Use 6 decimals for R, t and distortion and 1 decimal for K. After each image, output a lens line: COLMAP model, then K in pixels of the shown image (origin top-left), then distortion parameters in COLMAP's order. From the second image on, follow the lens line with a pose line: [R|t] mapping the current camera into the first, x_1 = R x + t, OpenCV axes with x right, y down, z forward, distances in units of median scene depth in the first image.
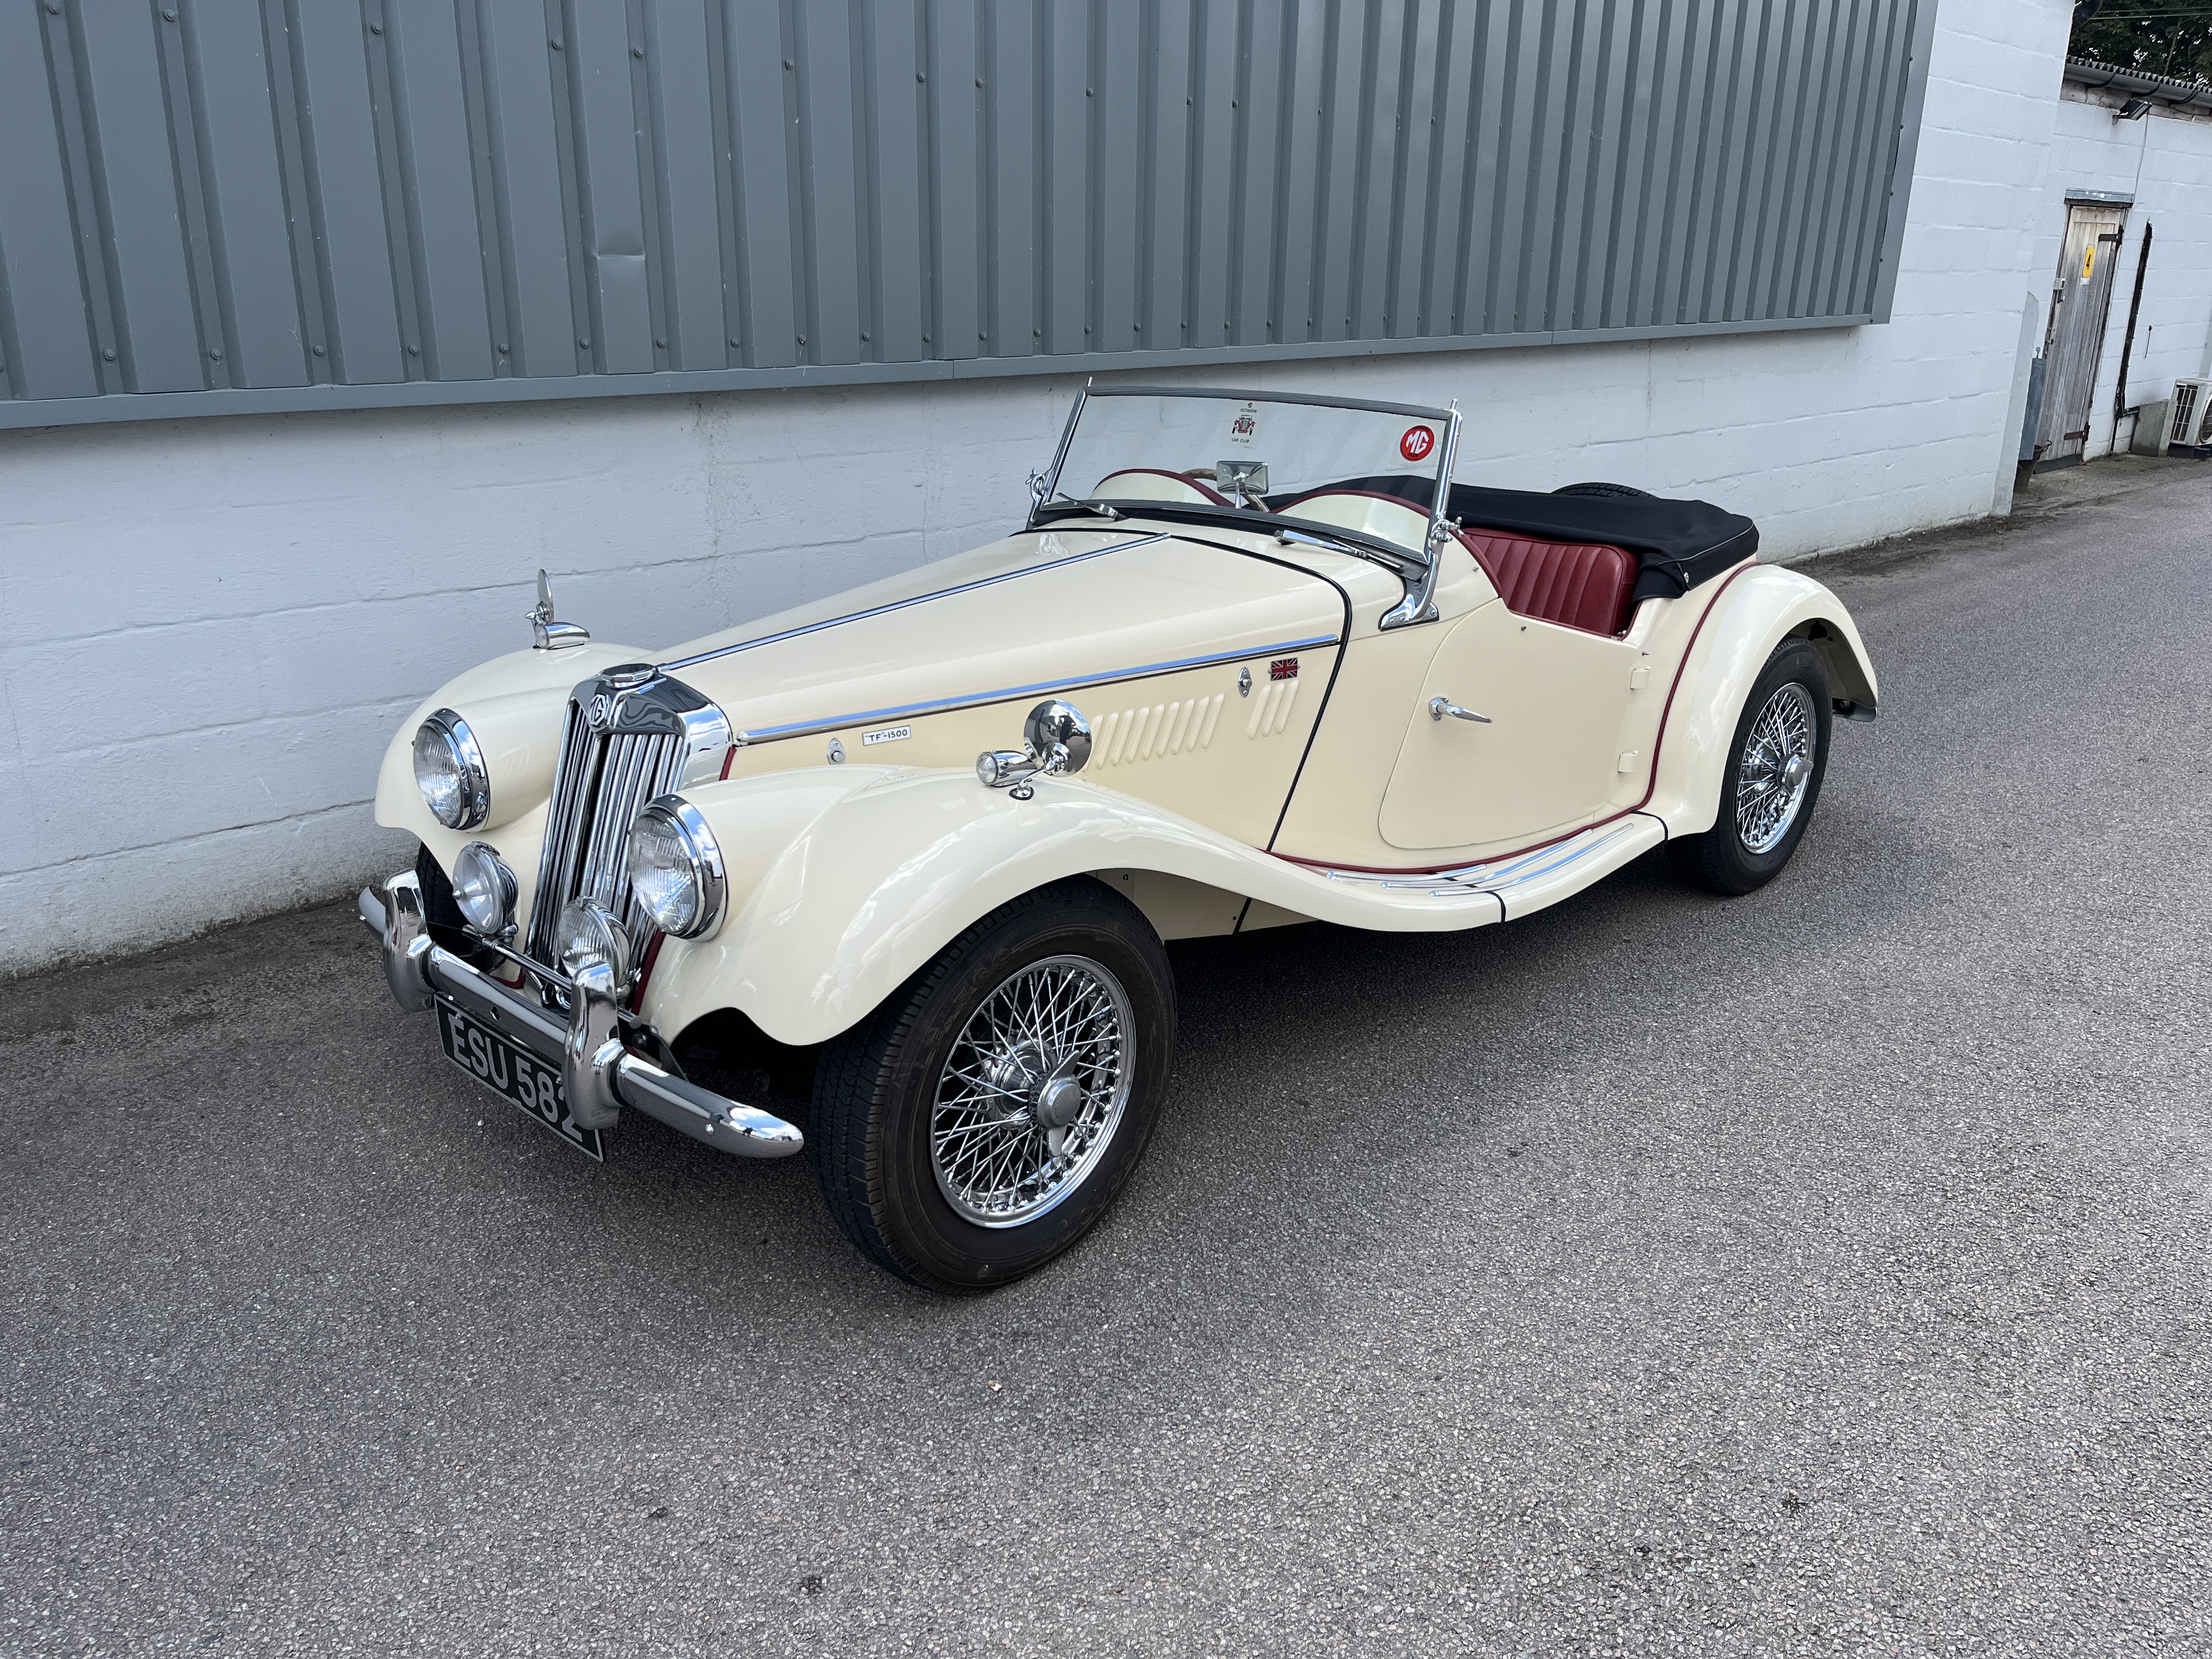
lens RADIAL K [[1679.1, 0, 1102.0], [0, 1679.1, 842.4], [0, 0, 1]] dist [0.062903, -0.090118]
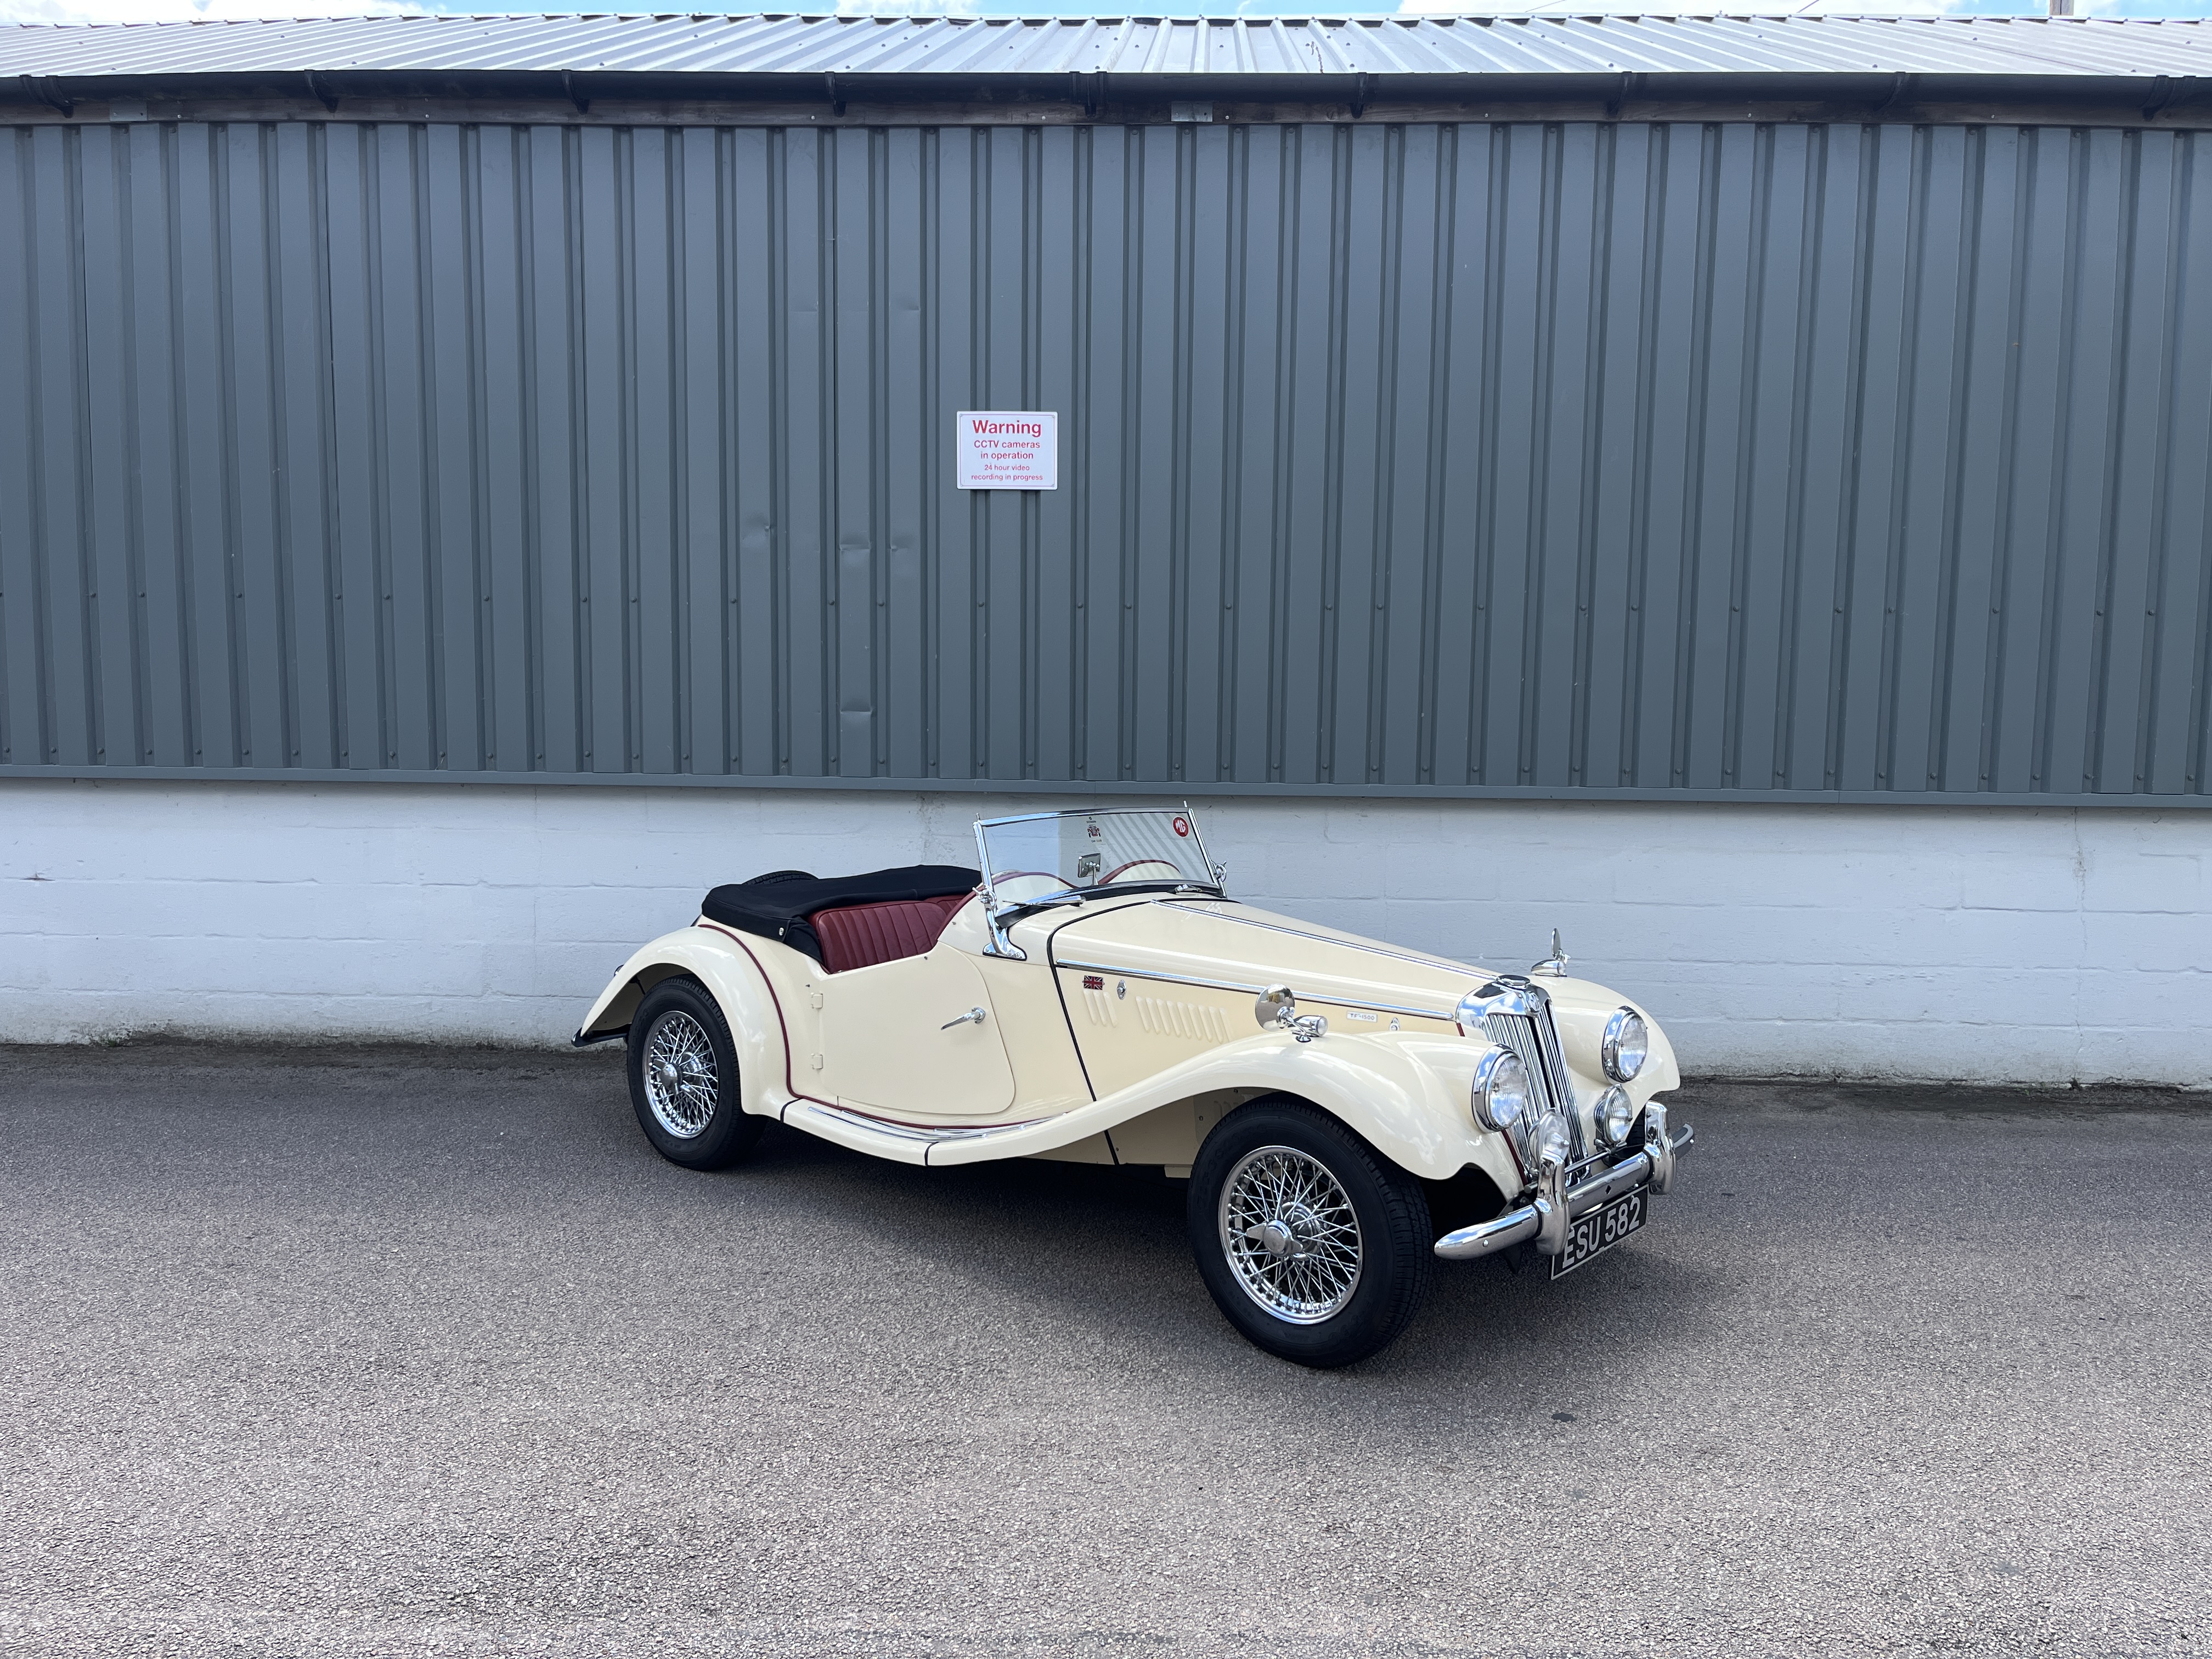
lens RADIAL K [[1679.1, 0, 1126.7], [0, 1679.1, 833.2], [0, 0, 1]] dist [0.062903, -0.090118]
pose [[0.707922, 0.071606, -0.702652, 1.199512], [-0.240161, 0.959973, -0.144134, -0.047780], [0.664206, 0.270785, 0.696783, 0.017051]]
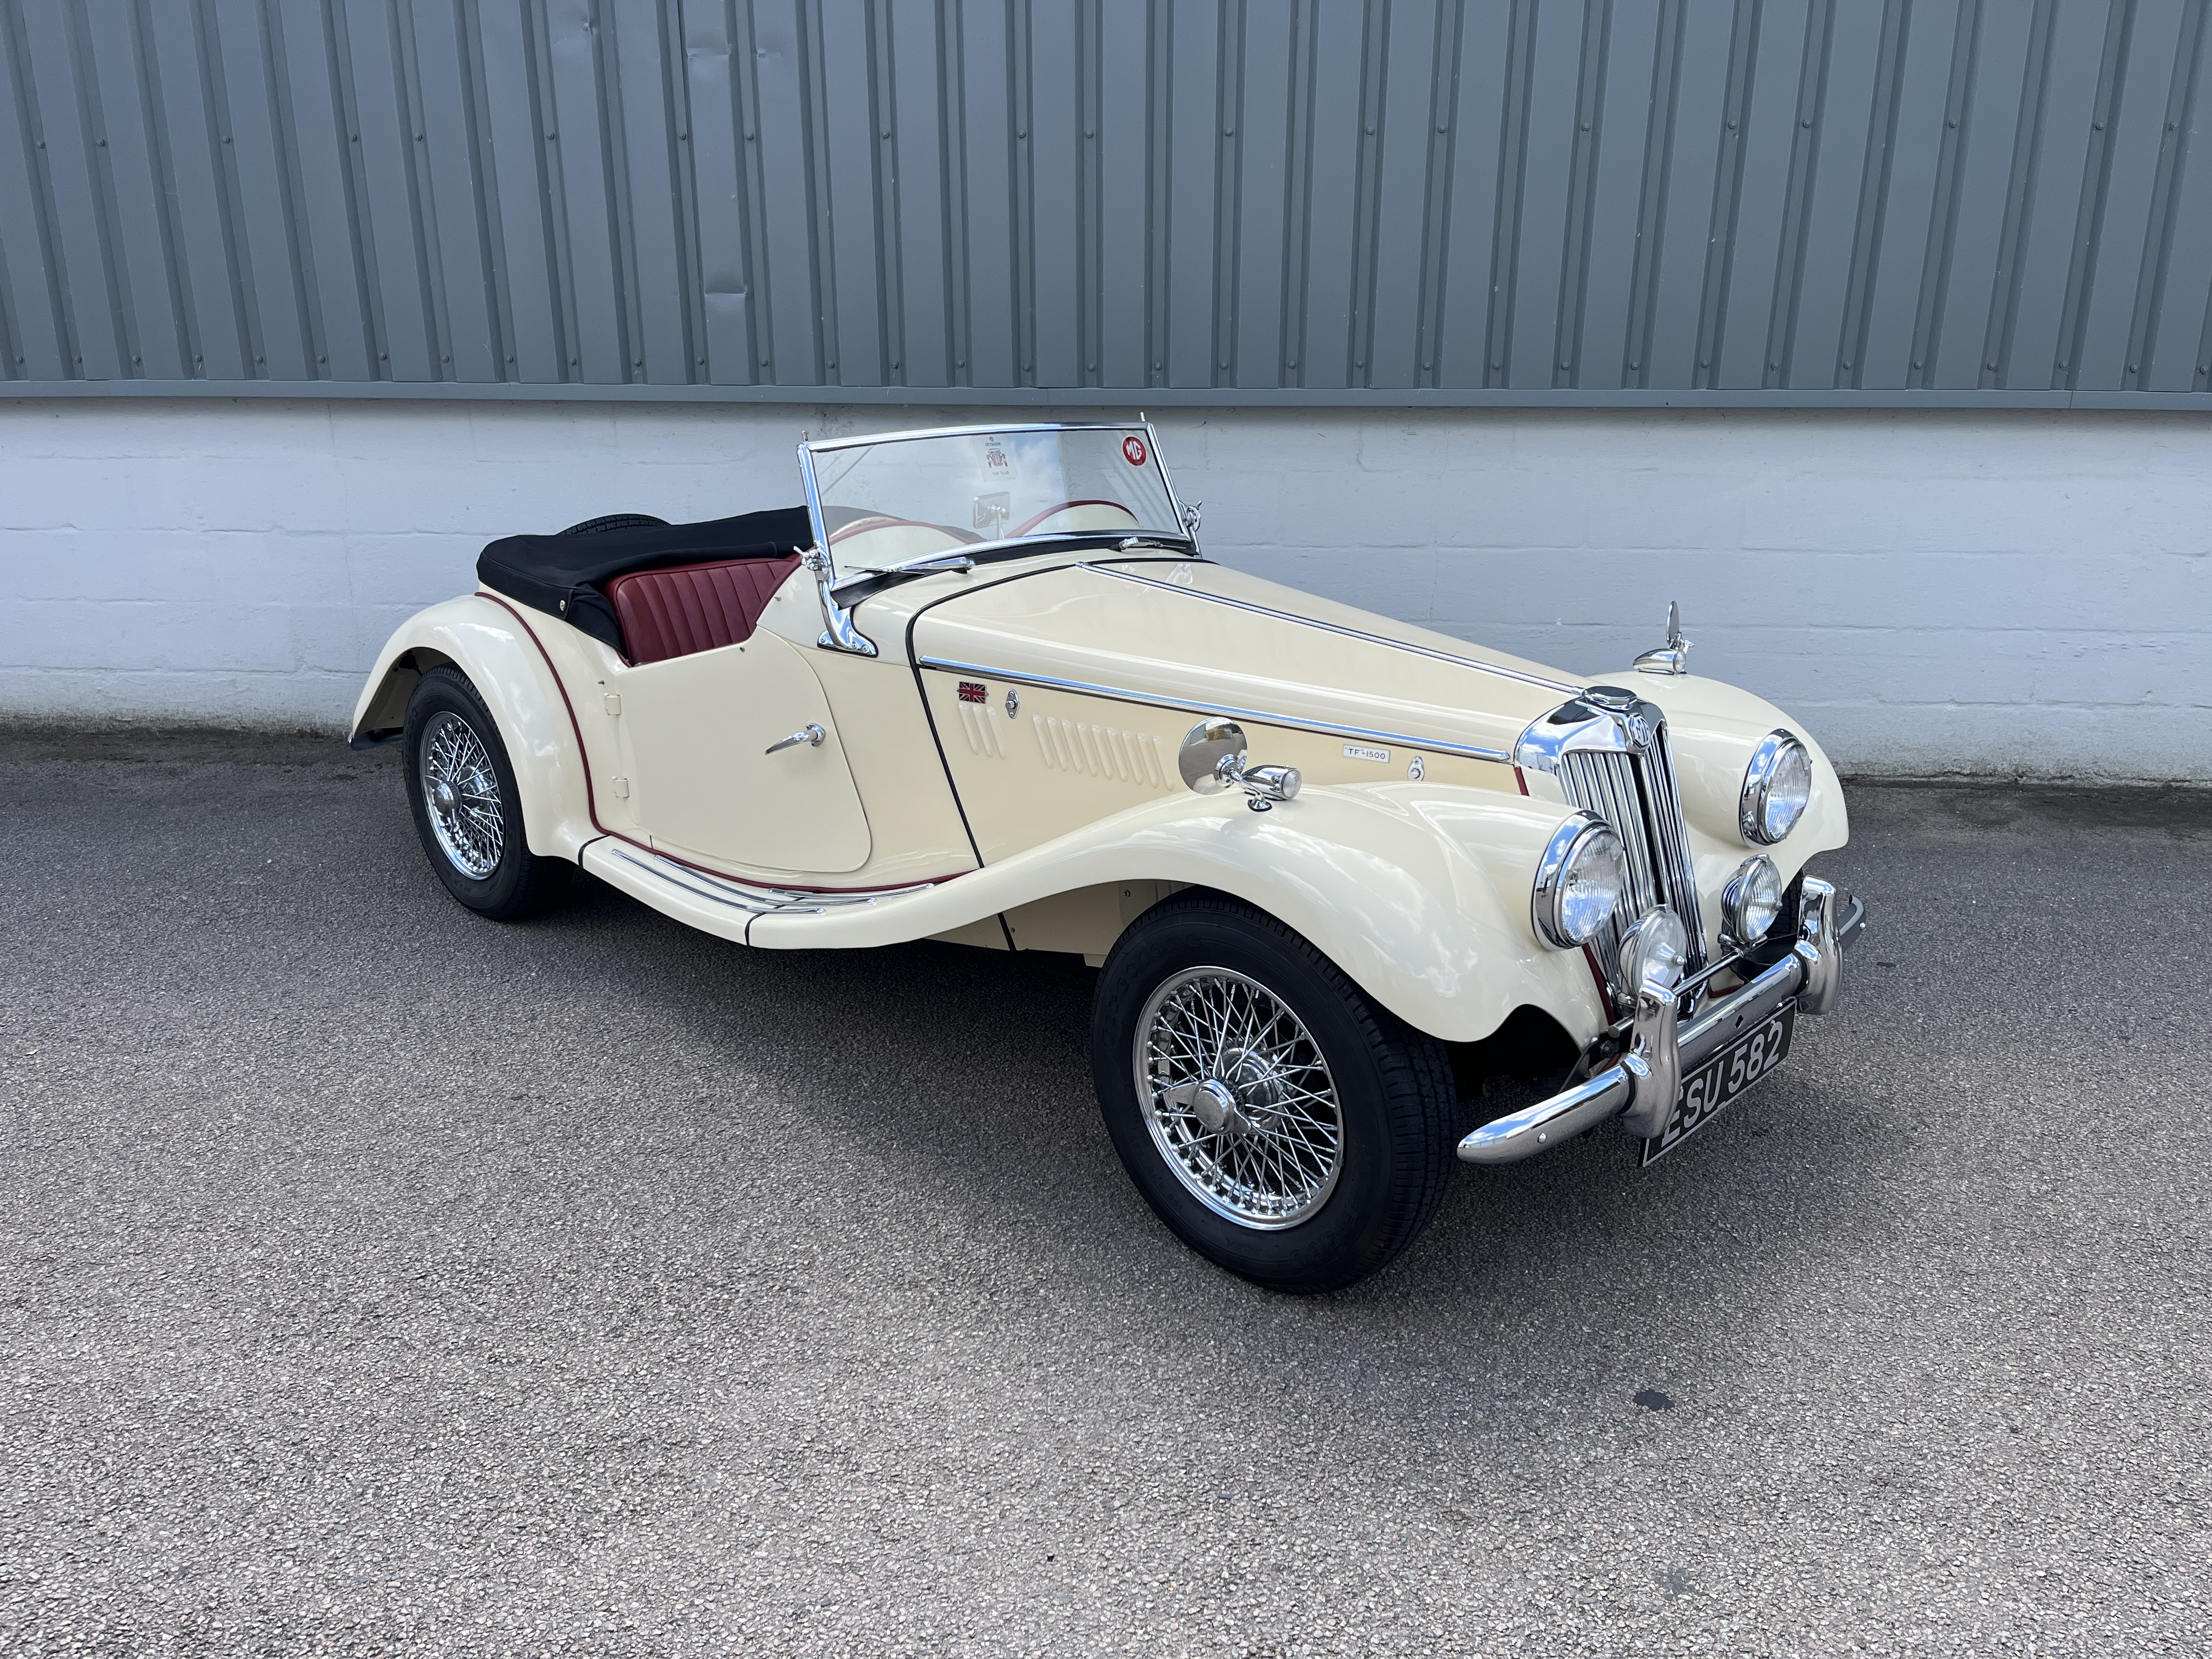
lens RADIAL K [[1679.1, 0, 1106.3], [0, 1679.1, 843.6], [0, 0, 1]] dist [0.062903, -0.090118]
pose [[0.671852, 0.229258, -0.704312, 0.967768], [-0.240547, 0.966885, 0.085267, -0.128526], [0.700537, 0.112133, 0.704751, 0.361838]]
